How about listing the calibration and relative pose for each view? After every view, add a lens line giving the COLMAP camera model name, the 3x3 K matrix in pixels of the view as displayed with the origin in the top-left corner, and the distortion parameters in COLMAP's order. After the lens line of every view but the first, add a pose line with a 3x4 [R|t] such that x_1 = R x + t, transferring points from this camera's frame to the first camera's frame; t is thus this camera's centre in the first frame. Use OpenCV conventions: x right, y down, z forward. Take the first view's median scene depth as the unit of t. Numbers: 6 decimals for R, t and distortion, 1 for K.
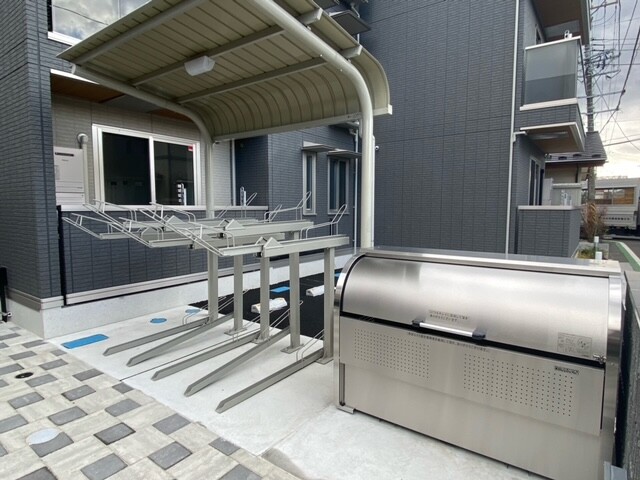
lens RADIAL K [[386.7, 0, 320.0], [0, 386.7, 240.0], [0, 0, 1]] dist [0.048862, -0.048745]
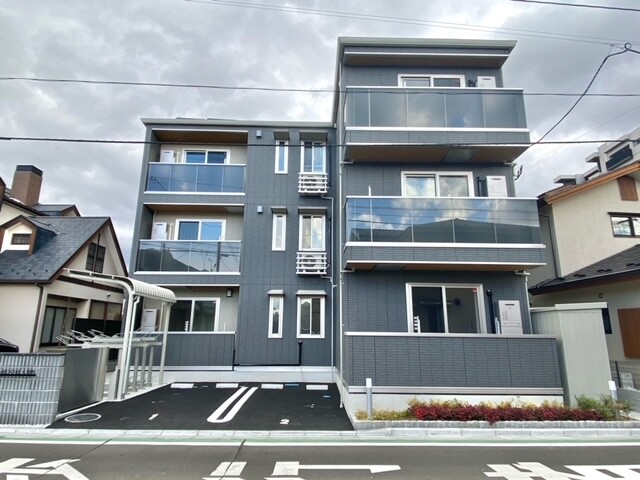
lens RADIAL K [[386.7, 0, 320.0], [0, 386.7, 240.0], [0, 0, 1]] dist [0.048862, -0.048745]
pose [[0.593308, -0.182567, -0.783999, 1.723533], [-0.075538, 0.957017, -0.280022, -0.025724], [0.801423, 0.225361, 0.554015, 0.286107]]
